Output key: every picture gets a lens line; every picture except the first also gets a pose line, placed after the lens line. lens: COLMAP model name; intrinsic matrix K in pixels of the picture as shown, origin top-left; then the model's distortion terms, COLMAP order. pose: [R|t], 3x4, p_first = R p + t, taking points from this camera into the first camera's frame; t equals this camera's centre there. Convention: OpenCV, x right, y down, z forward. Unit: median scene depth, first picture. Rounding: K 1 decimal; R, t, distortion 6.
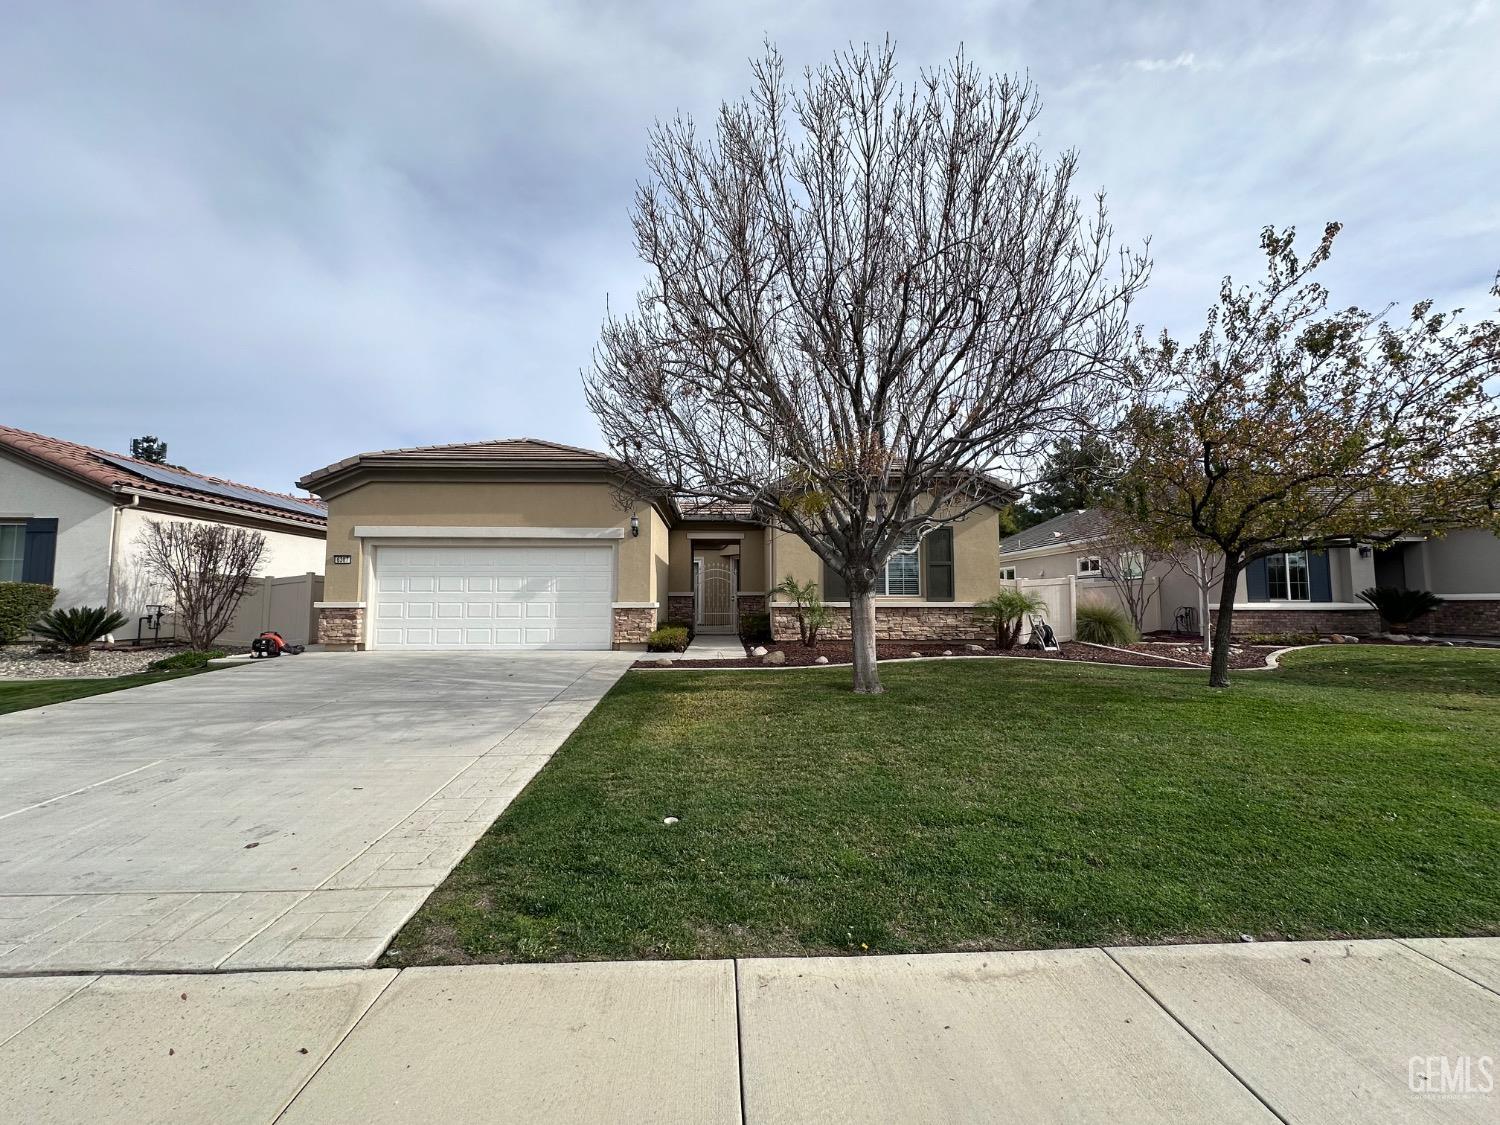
lens RADIAL K [[597.4, 0, 749.3], [0, 597.4, 560.6], [0, 0, 1]] dist [-0.003439, 0.000780]
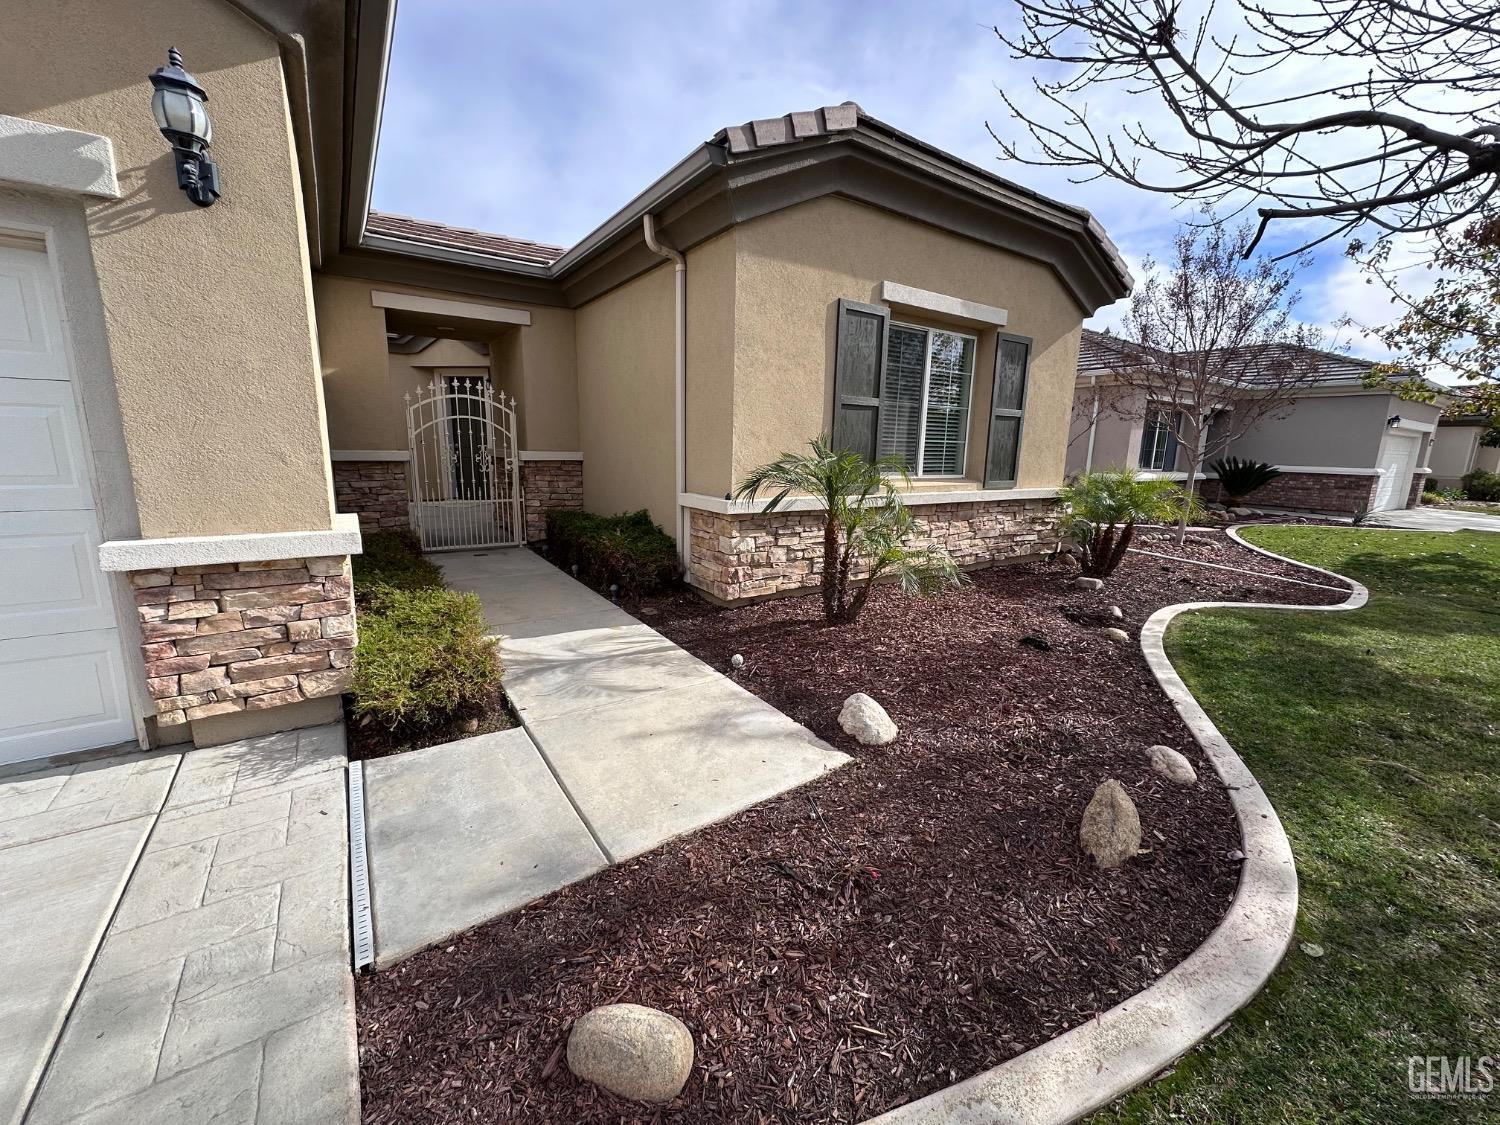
lens RADIAL K [[596.6, 0, 746.6], [0, 596.6, 558.5], [0, 0, 1]] dist [0.000030, 0.000215]
pose [[0.853238, -0.078646, 0.515558, -0.148339], [-0.061227, 0.966622, 0.248783, 0.012598], [-0.517916, -0.243837, 0.819943, 0.717489]]
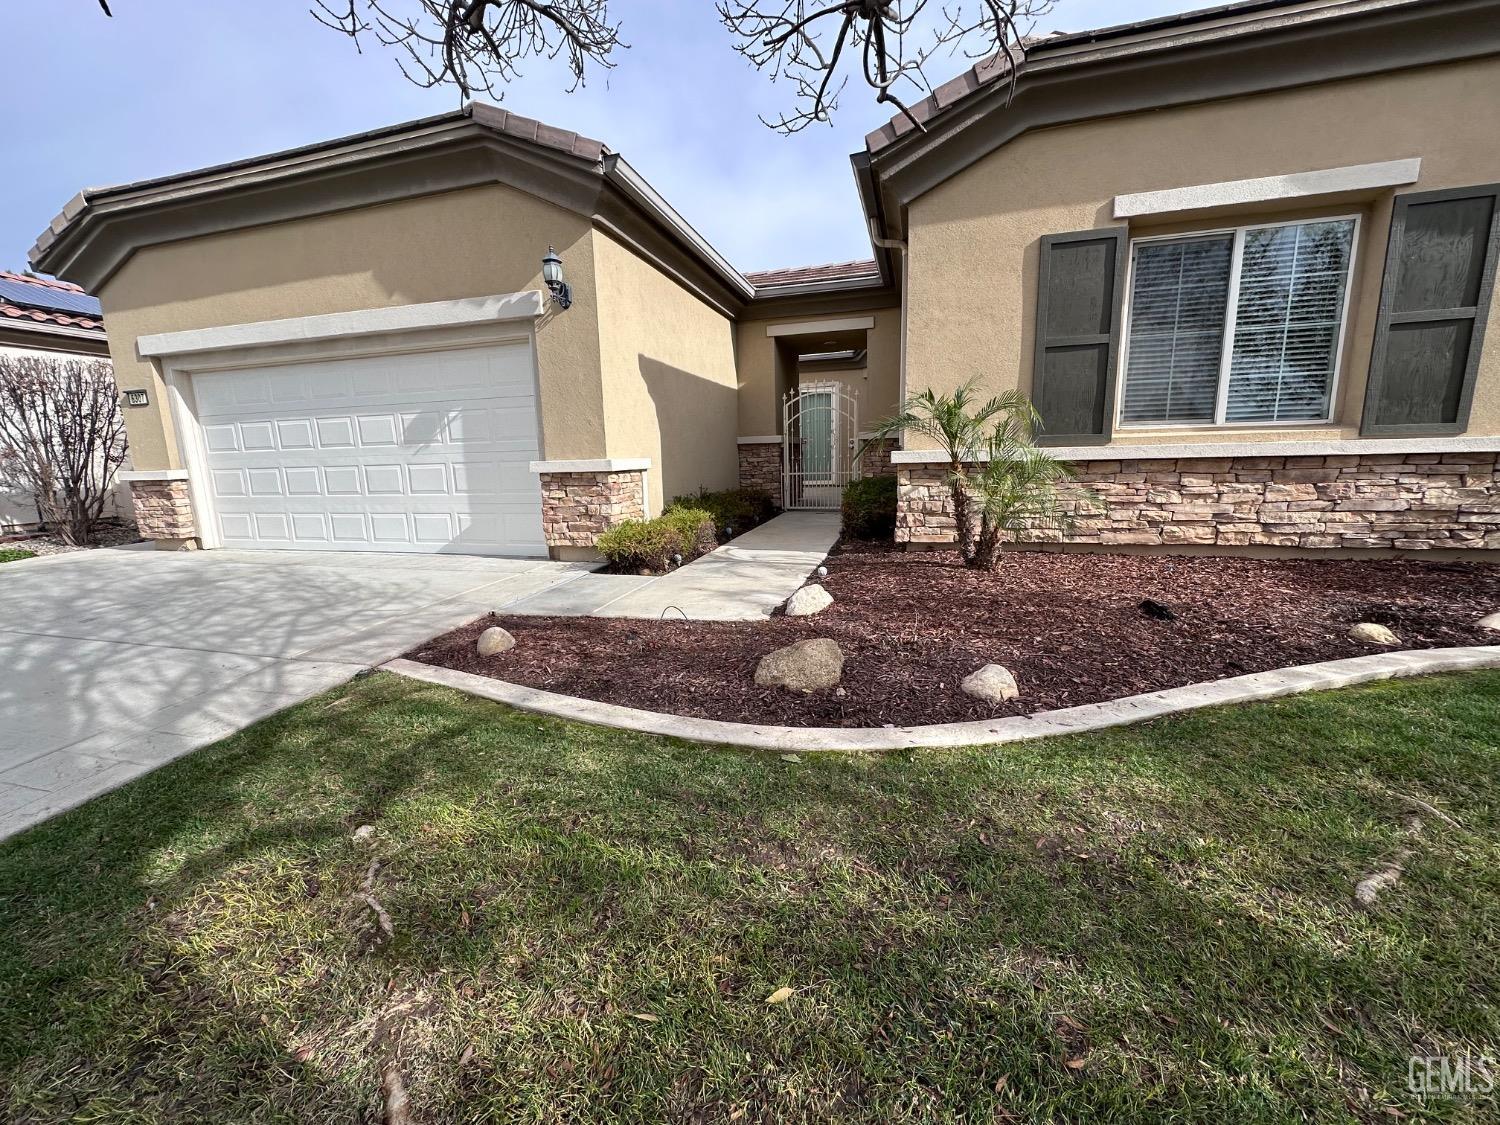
lens RADIAL K [[597.4, 0, 749.3], [0, 597.4, 560.6], [0, 0, 1]] dist [-0.003439, 0.000780]
pose [[0.947604, 0.032071, -0.317835, 0.082561], [0.048138, 0.969250, 0.241323, 0.040061], [0.315801, -0.243978, 0.916921, 0.596285]]
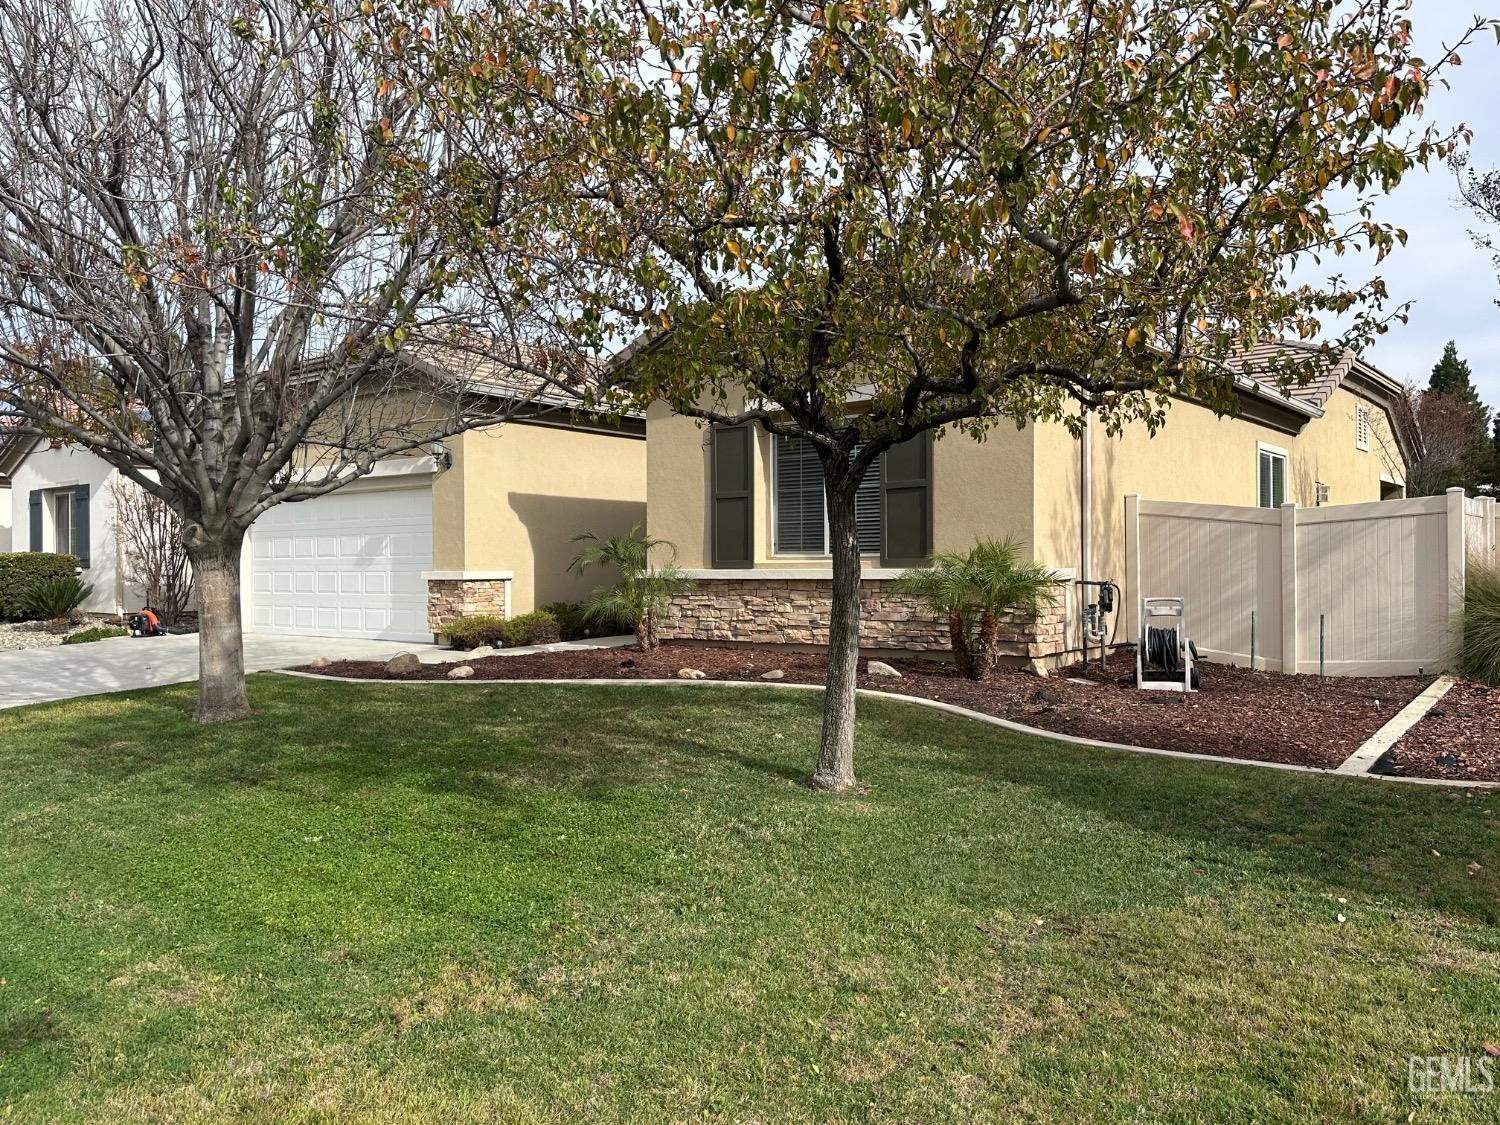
lens RADIAL K [[1153.0, 0, 750.0], [0, 1153.0, 562.5], [0, 0, 1]] dist [0.039663, -0.001541]
pose [[0.759802, -0.006155, -0.650126, 0.858425], [0.058460, 0.996551, 0.058887, 0.006157], [0.647521, -0.082749, 0.757541, 0.265596]]
